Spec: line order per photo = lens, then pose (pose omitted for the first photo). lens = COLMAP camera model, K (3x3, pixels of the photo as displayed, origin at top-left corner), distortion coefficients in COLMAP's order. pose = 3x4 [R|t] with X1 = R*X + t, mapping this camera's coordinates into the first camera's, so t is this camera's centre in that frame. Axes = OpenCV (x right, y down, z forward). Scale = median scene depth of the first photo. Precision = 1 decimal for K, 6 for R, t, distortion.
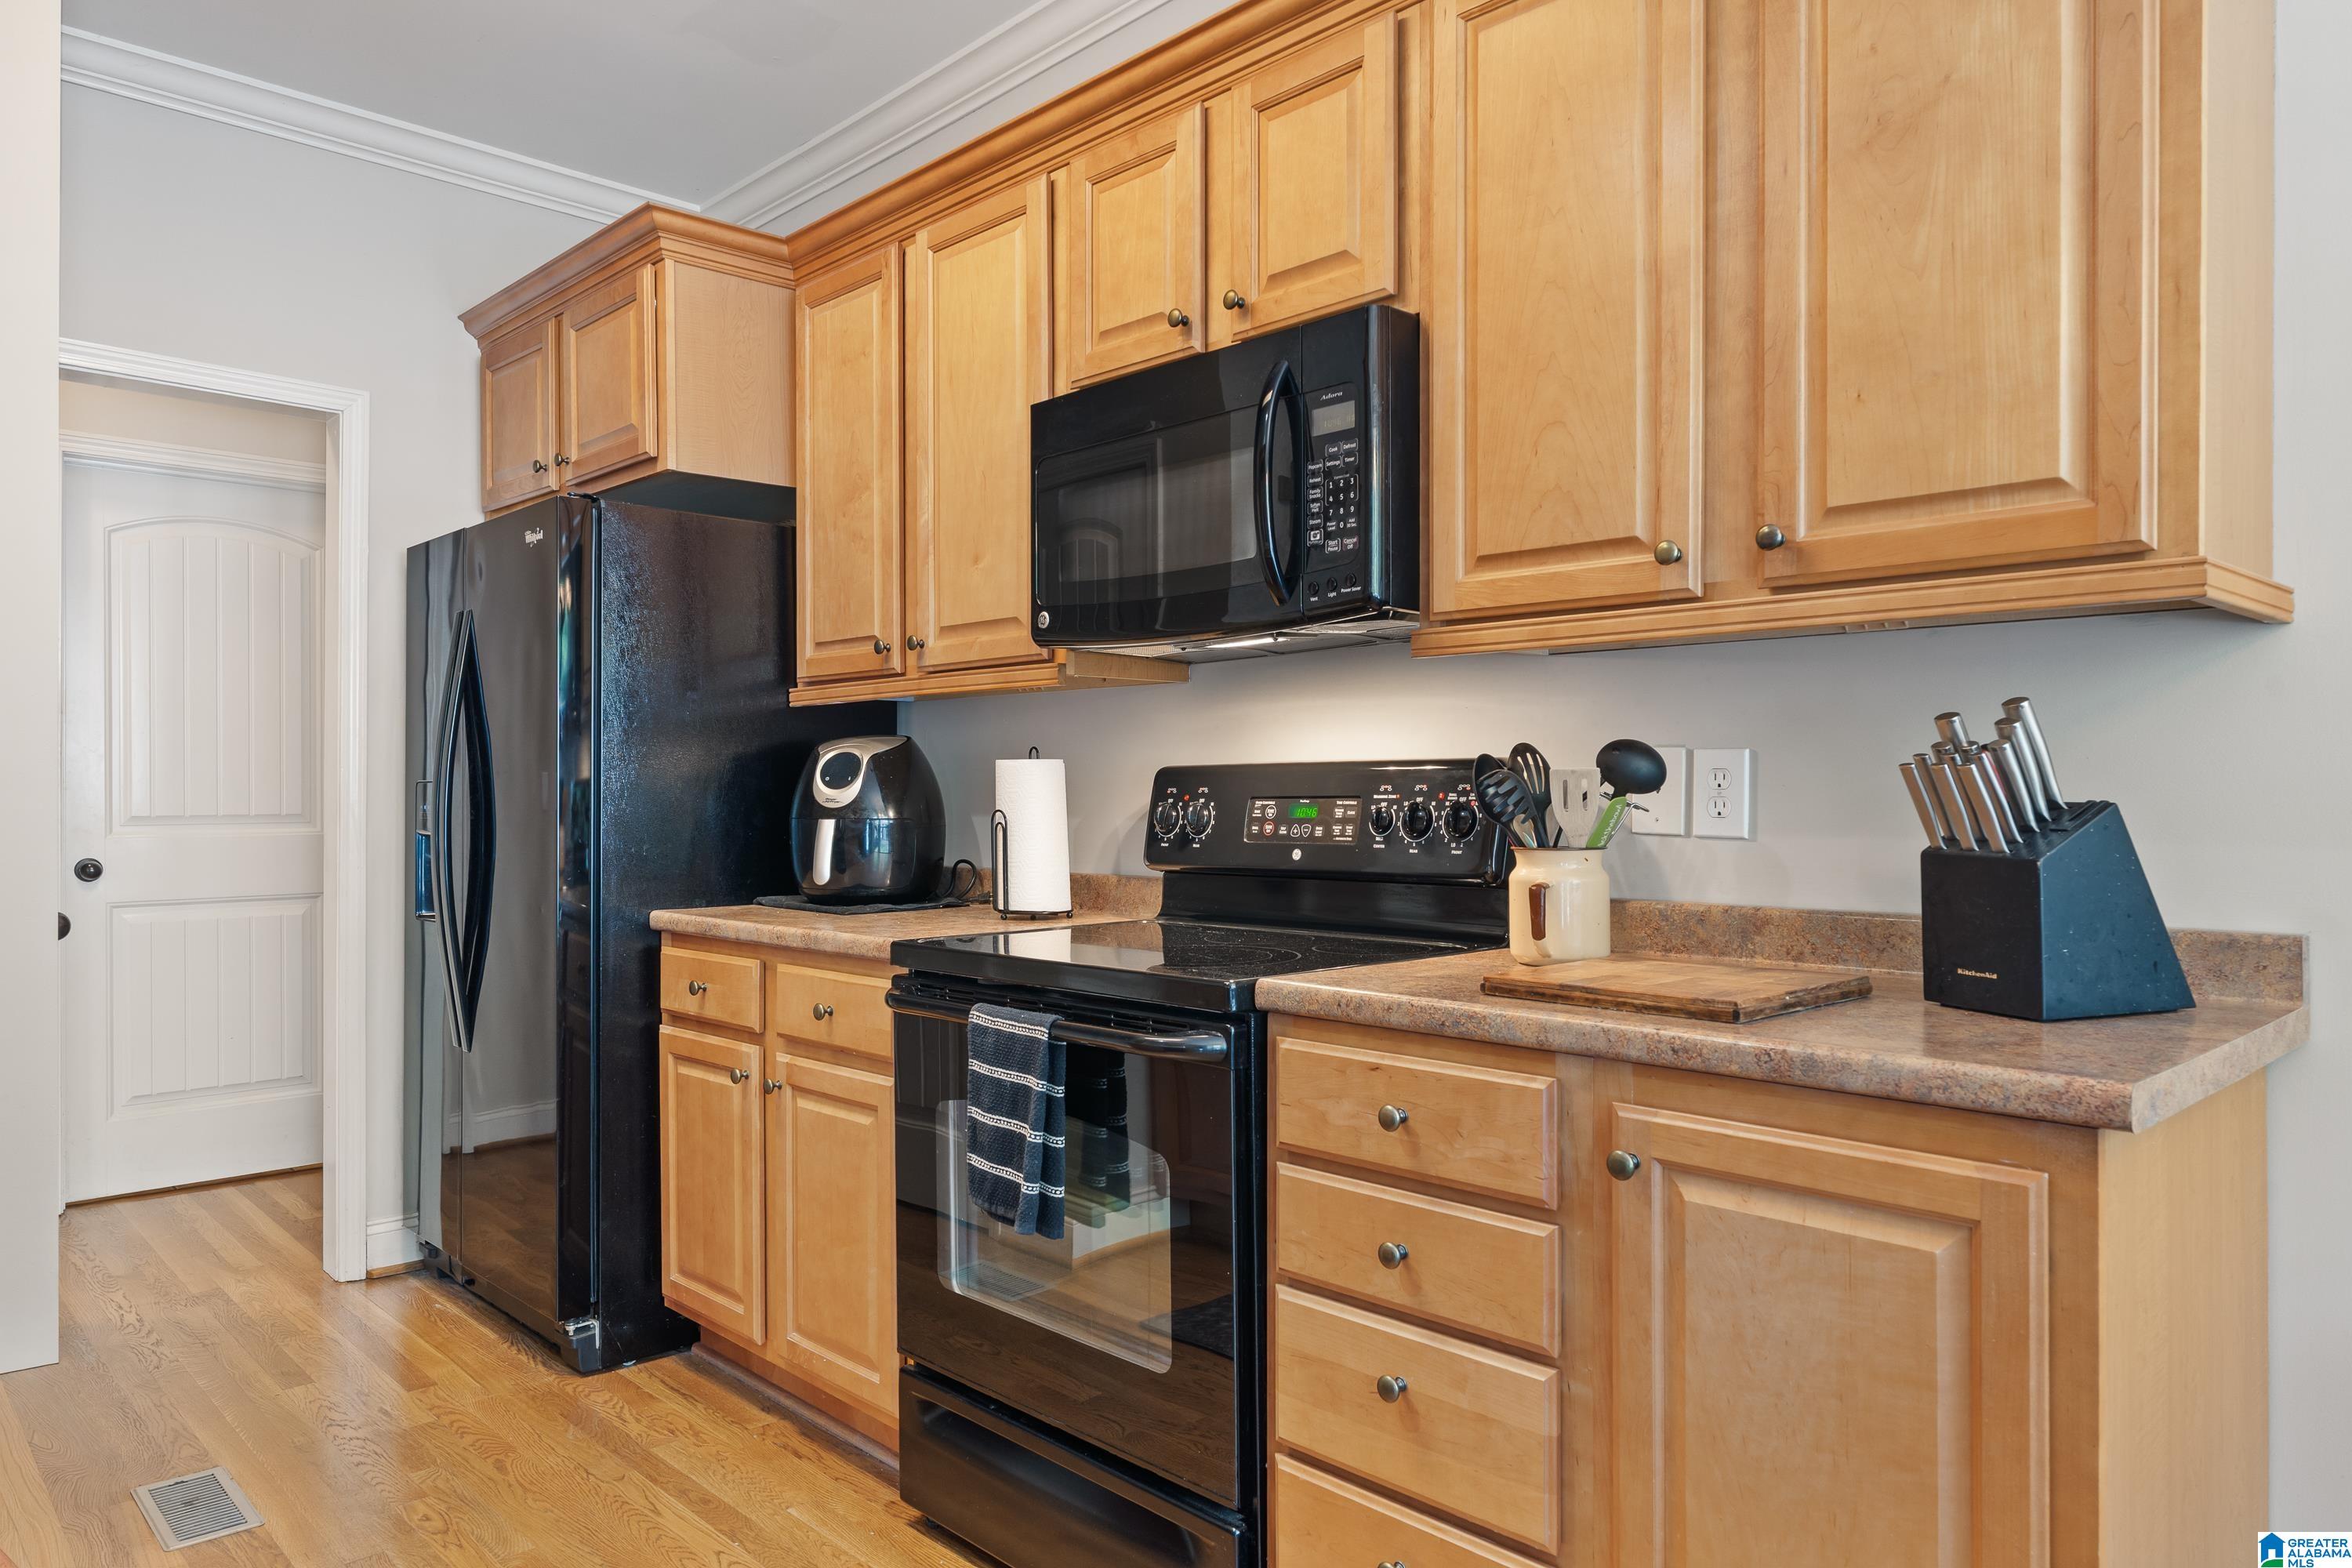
lens RADIAL K [[1523.1, 0, 1176.0], [0, 1523.1, 784.0], [0, 0, 1]] dist [-0.001149, -0.001785]
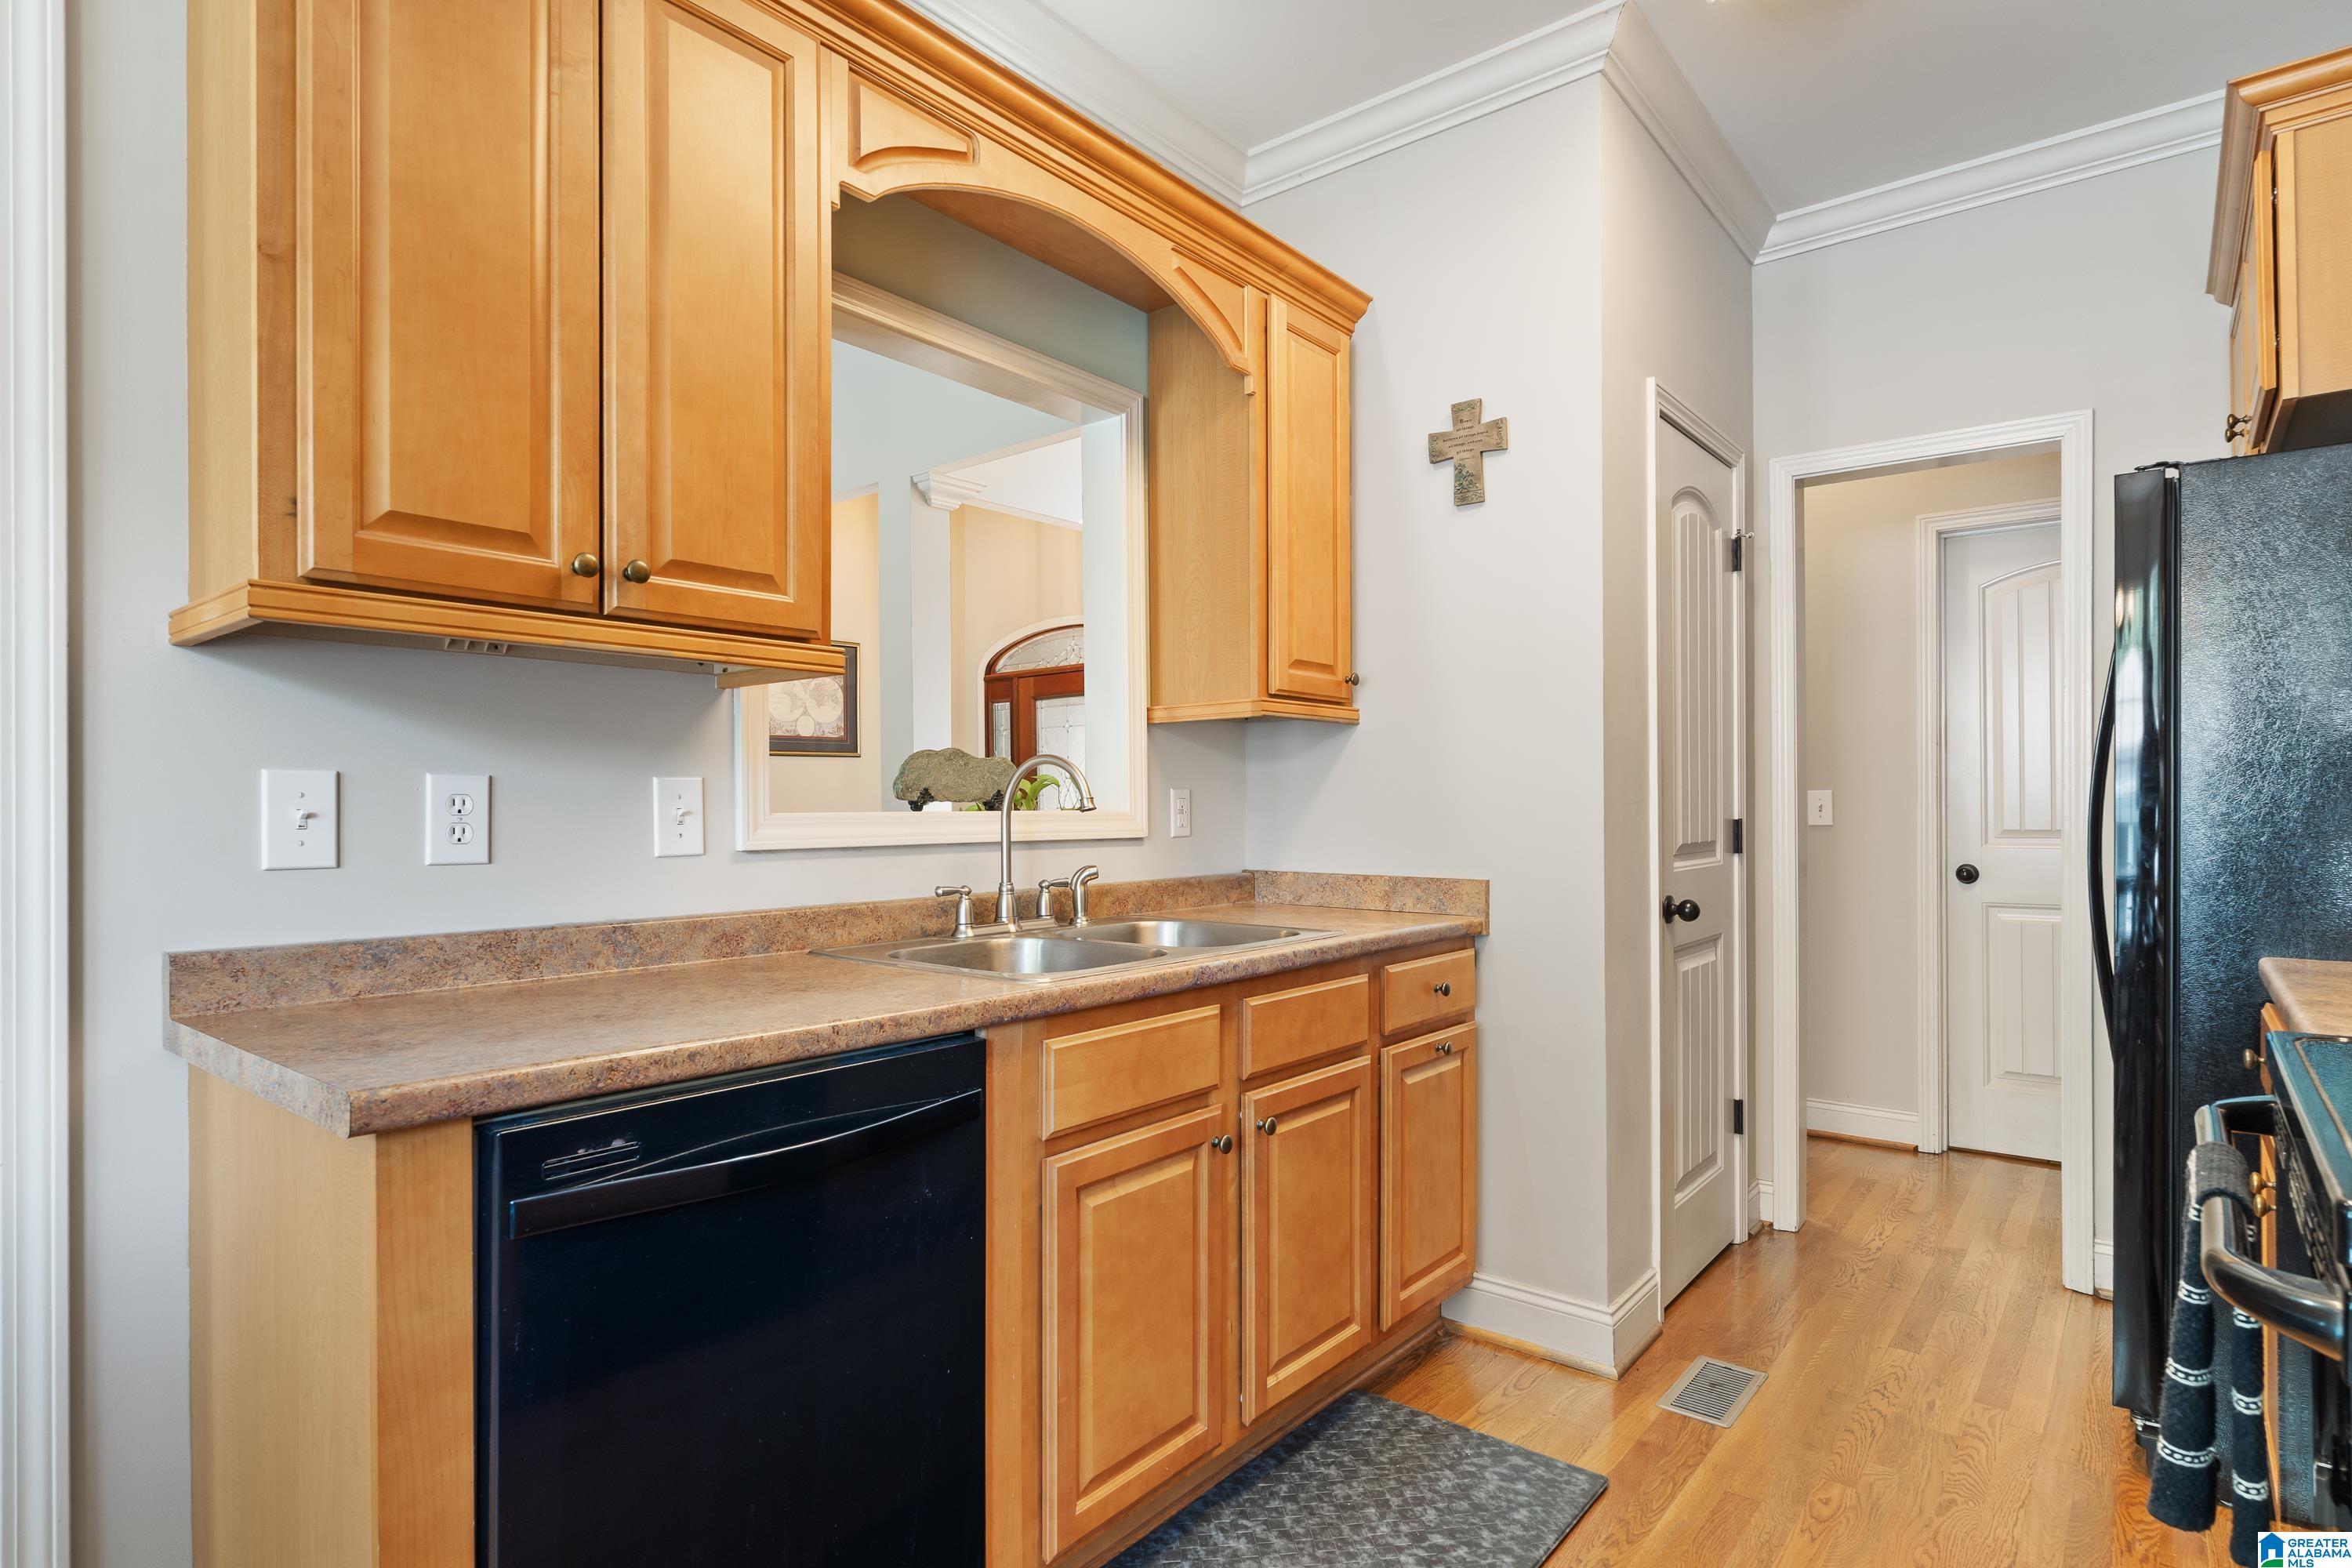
lens RADIAL K [[1237.1, 0, 1178.6], [0, 1237.1, 807.6], [0, 0, 1]] dist [-0.001192, 0.000062]
pose [[0.133096, -0.003702, -0.991096, 0.145330], [0.008442, 0.999961, -0.002601, 0.001314], [0.991067, -0.008020, 0.133122, 0.221795]]
